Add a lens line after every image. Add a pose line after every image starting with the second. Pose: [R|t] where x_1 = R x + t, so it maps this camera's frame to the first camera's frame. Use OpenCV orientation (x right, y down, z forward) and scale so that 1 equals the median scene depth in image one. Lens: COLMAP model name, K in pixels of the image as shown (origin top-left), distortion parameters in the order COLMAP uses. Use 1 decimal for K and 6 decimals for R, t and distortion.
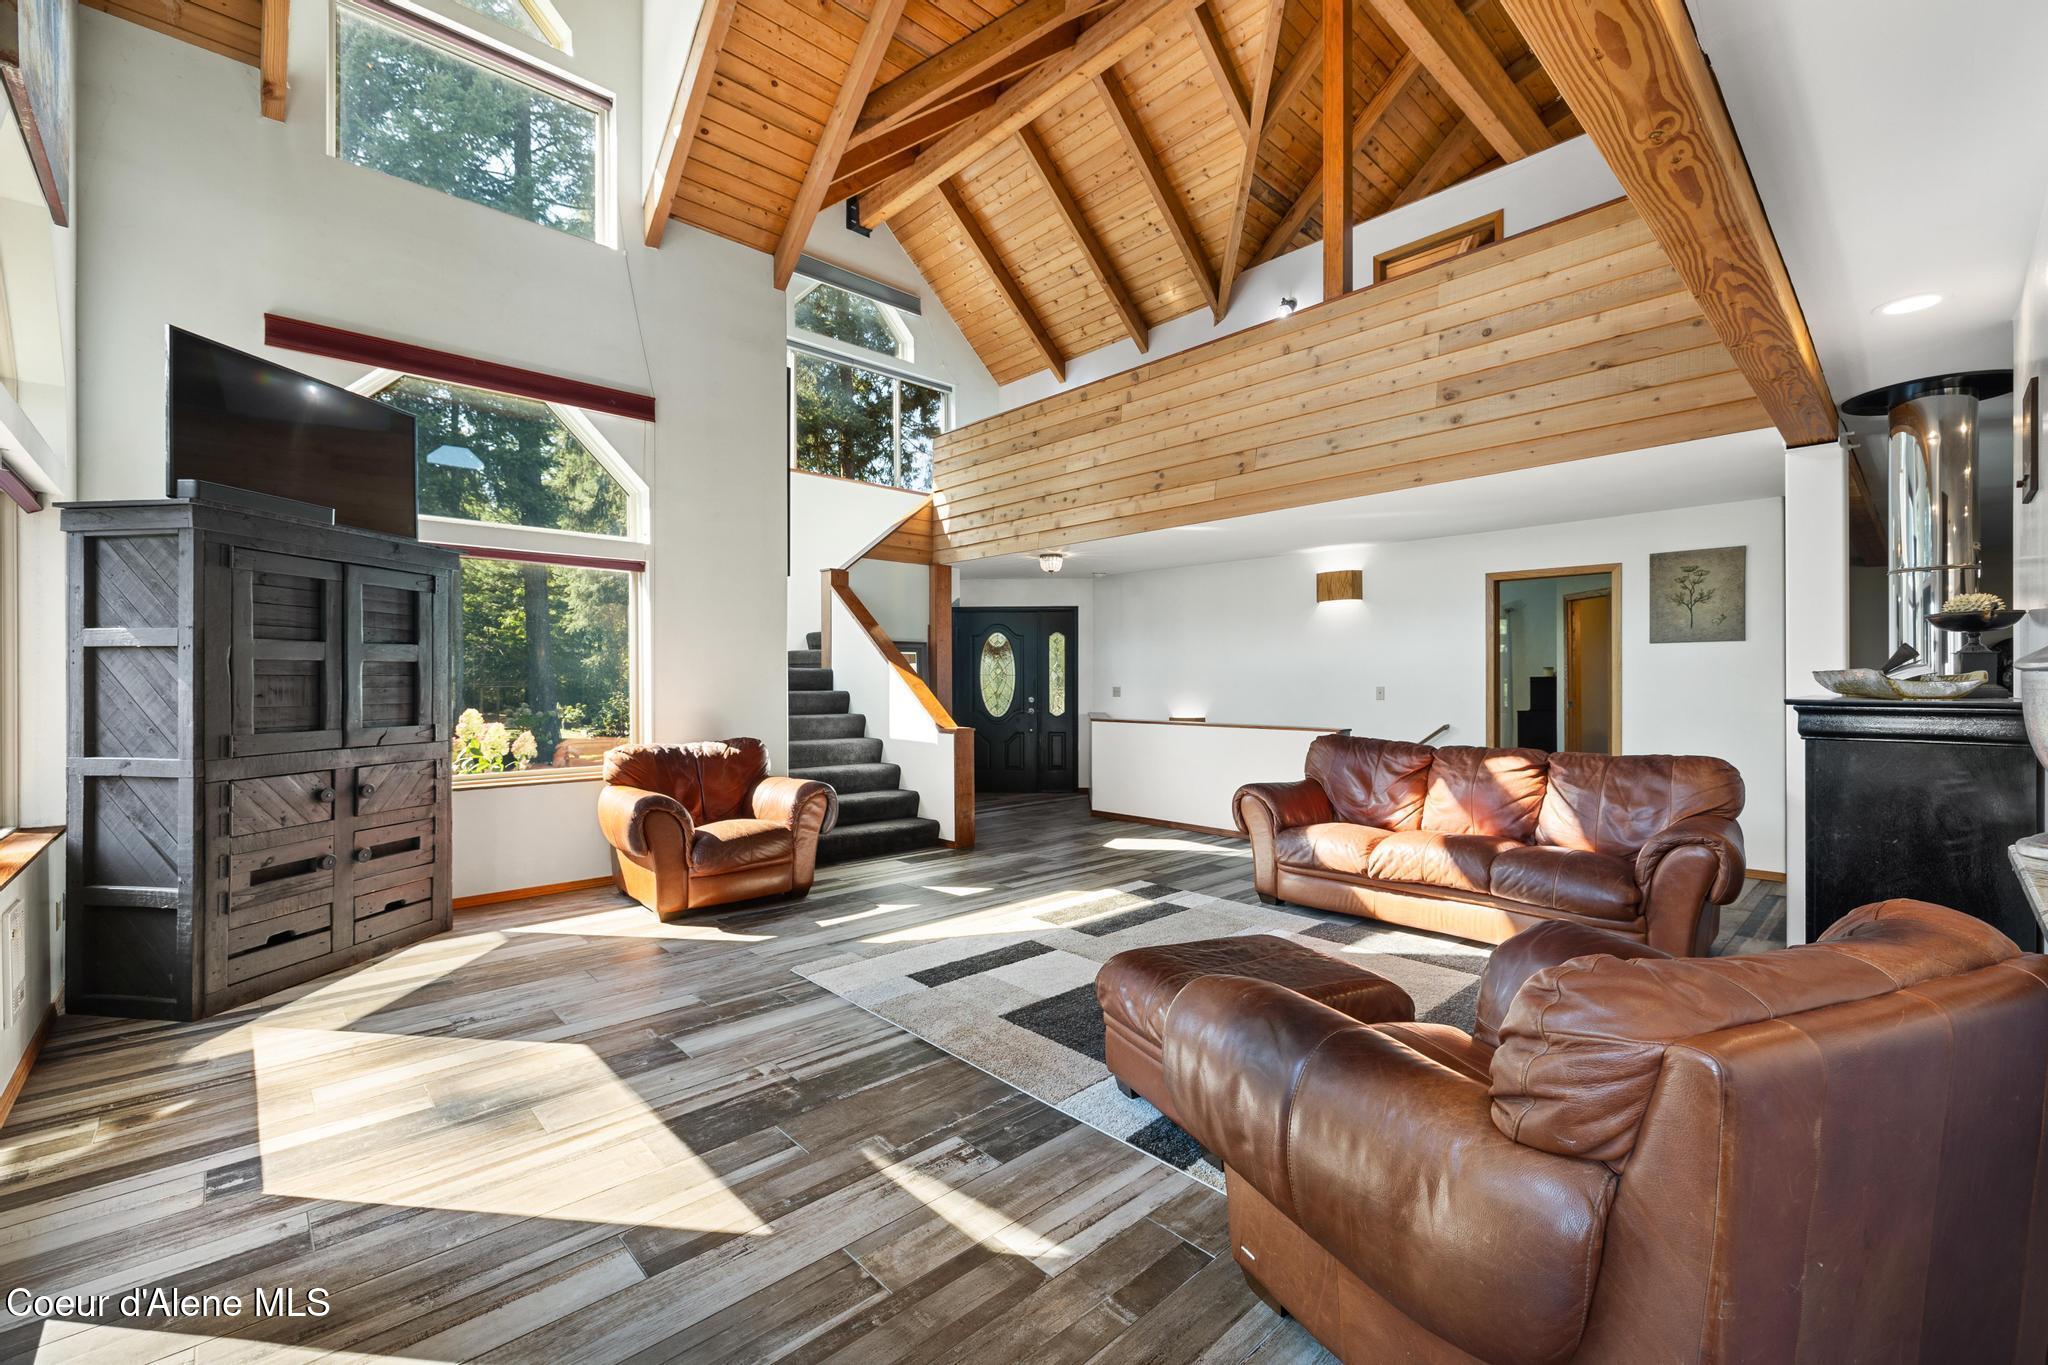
lens RADIAL K [[854.1, 0, 1032.4], [0, 854.1, 686.0], [0, 0, 1]] dist [-0.002487, -0.000077]
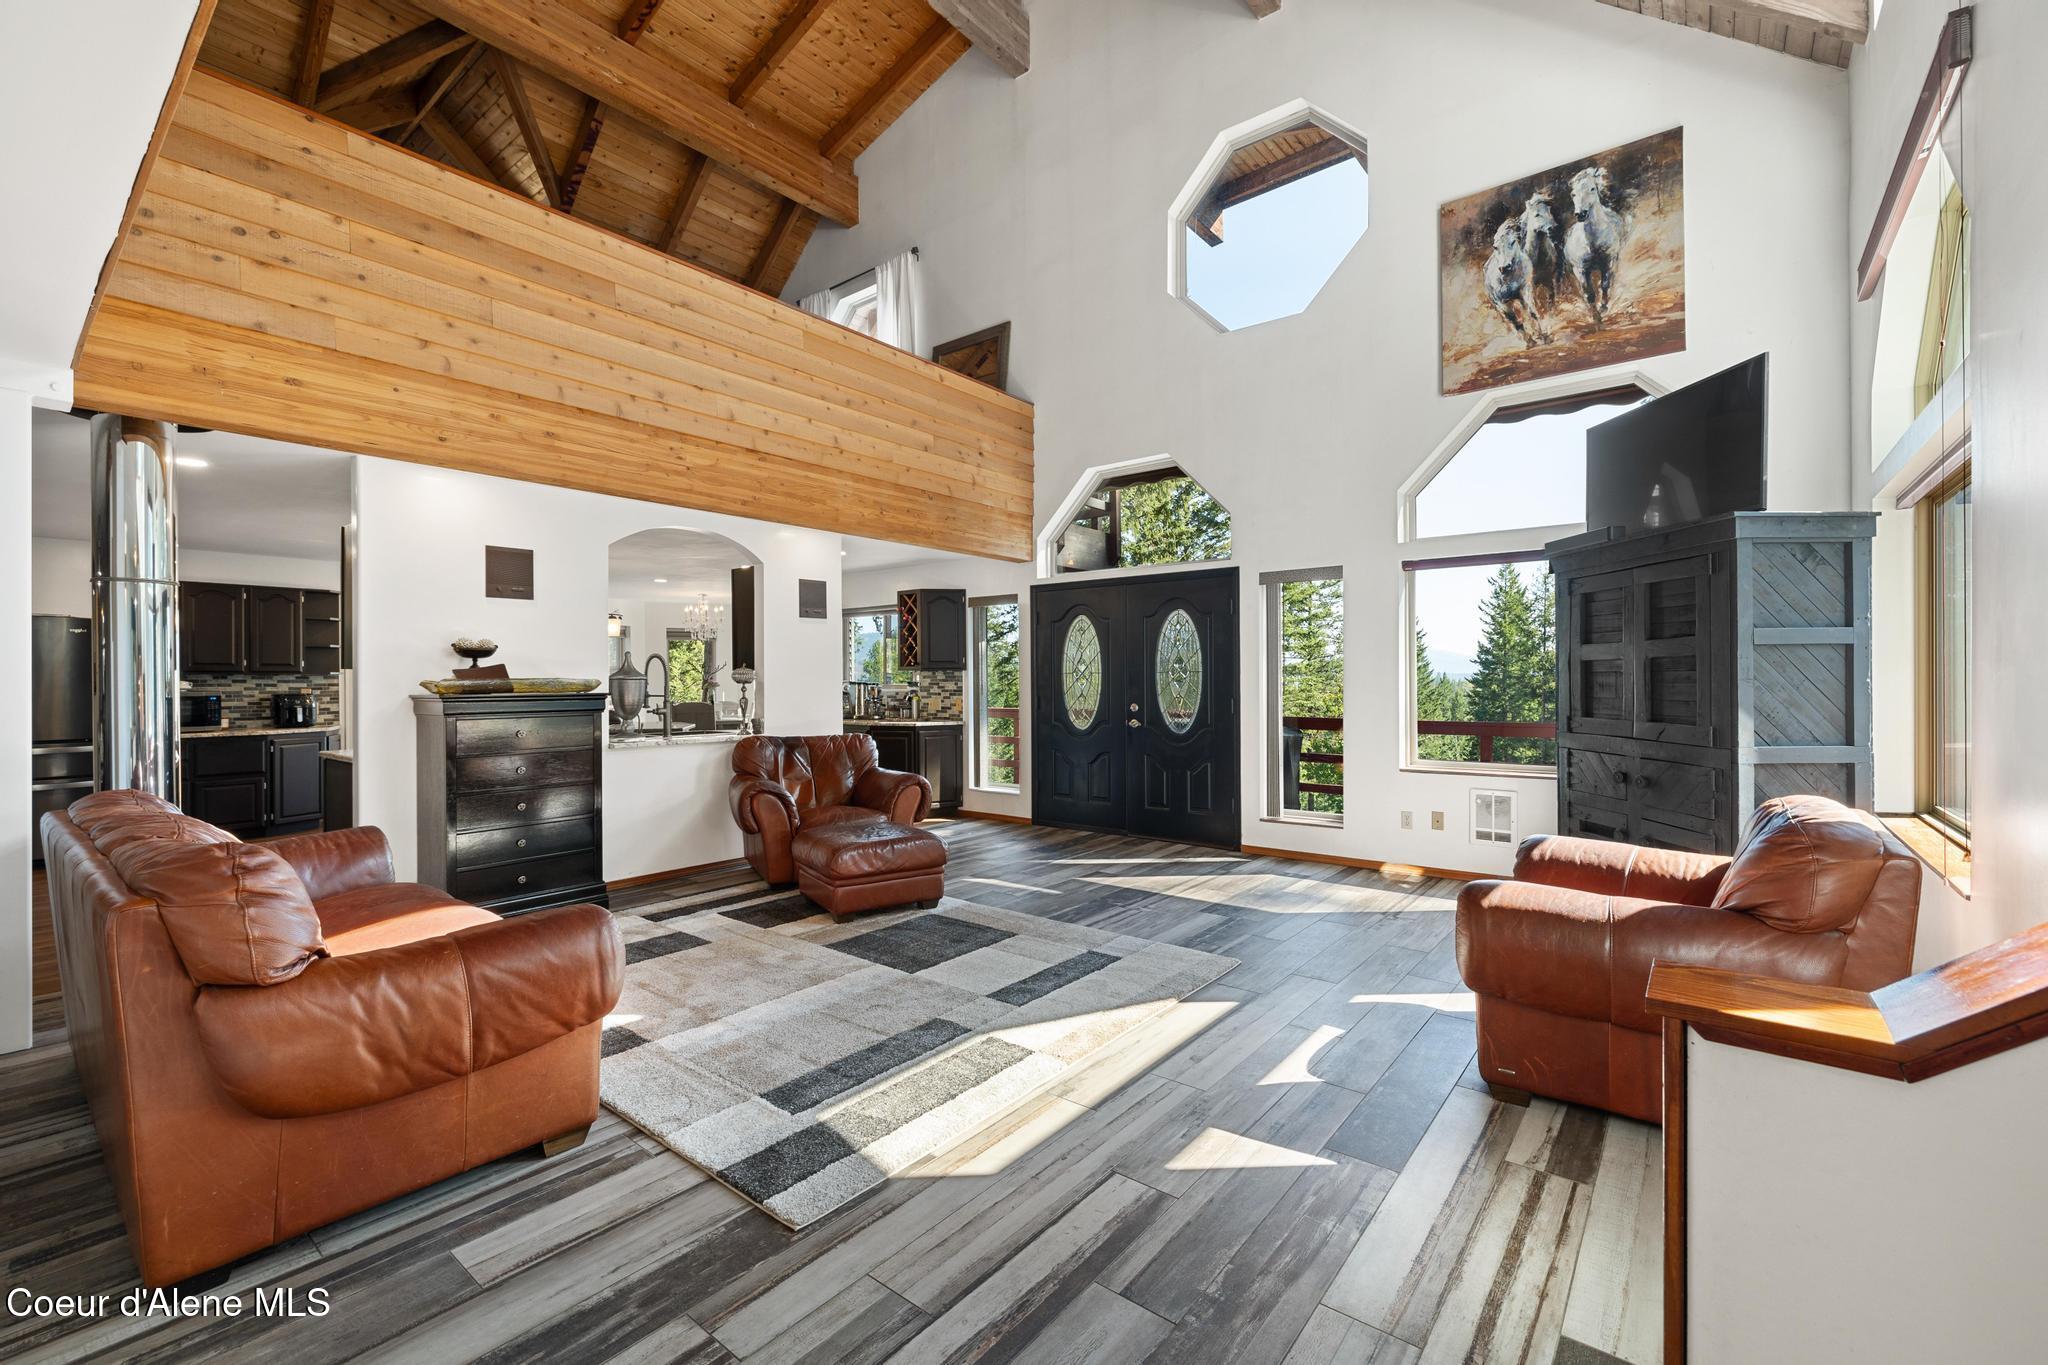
lens RADIAL K [[854.1, 0, 1030.7], [0, 854.1, 677.9], [0, 0, 1]] dist [-0.002487, -0.000077]
pose [[-0.989841, 0.007478, -0.141982, 0.115665], [0.007025, 0.999968, 0.003696, -0.013971], [0.142005, 0.002661, -0.989862, 2.081496]]
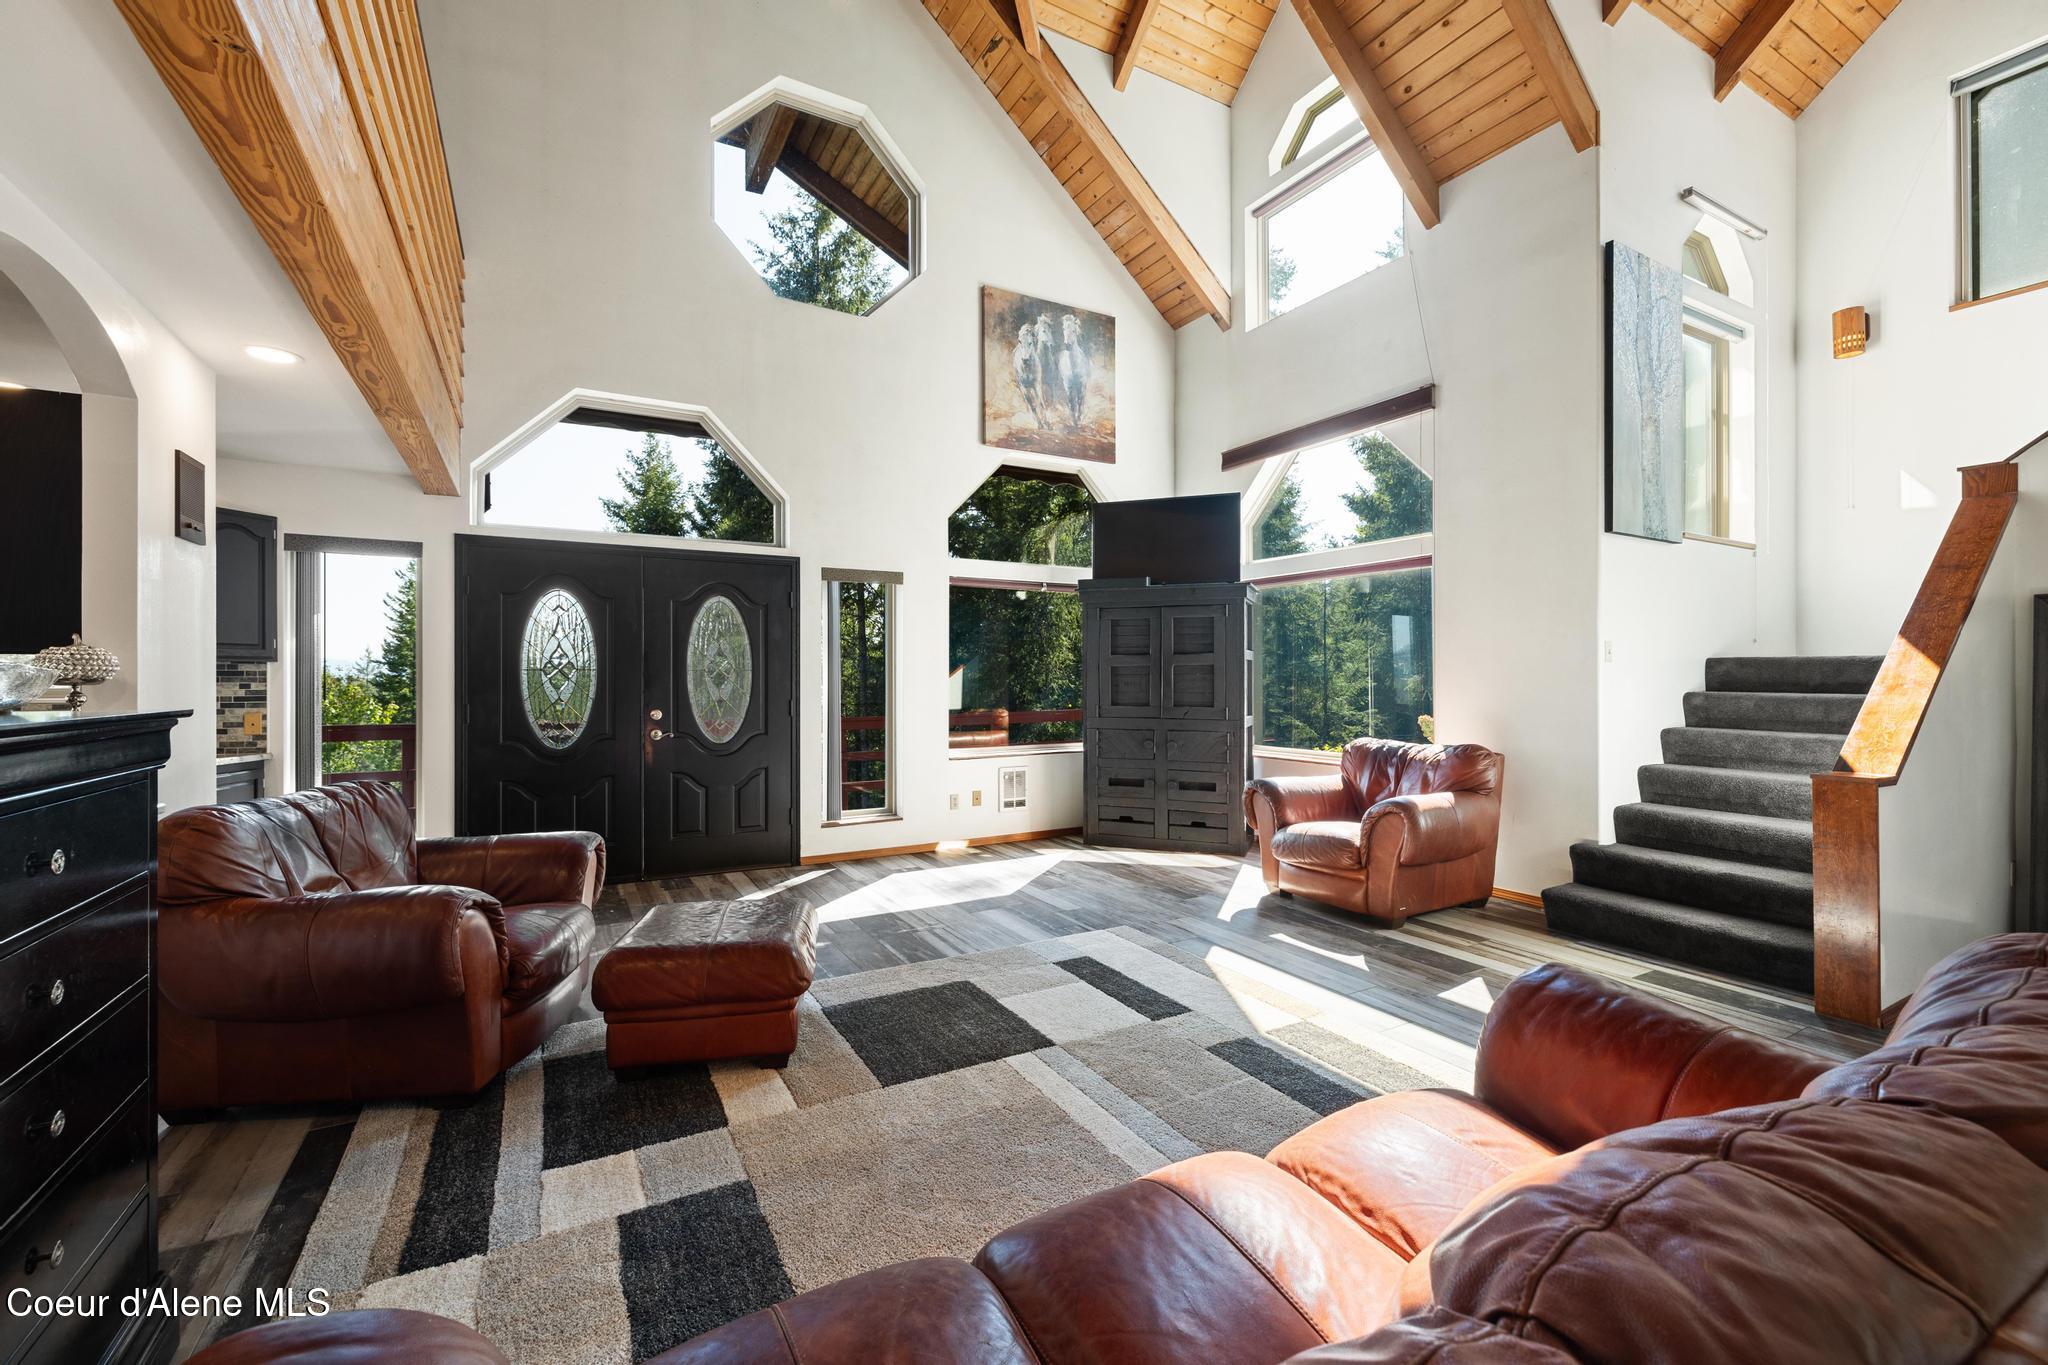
lens RADIAL K [[854.1, 0, 1021.3], [0, 854.1, 677.2], [0, 0, 1]] dist [-0.002487, -0.000077]
pose [[-0.238645, 0.002105, -0.971105, 0.924622], [-0.002096, 0.999994, 0.002683, -0.010596], [0.971105, 0.002676, -0.238639, 1.199768]]
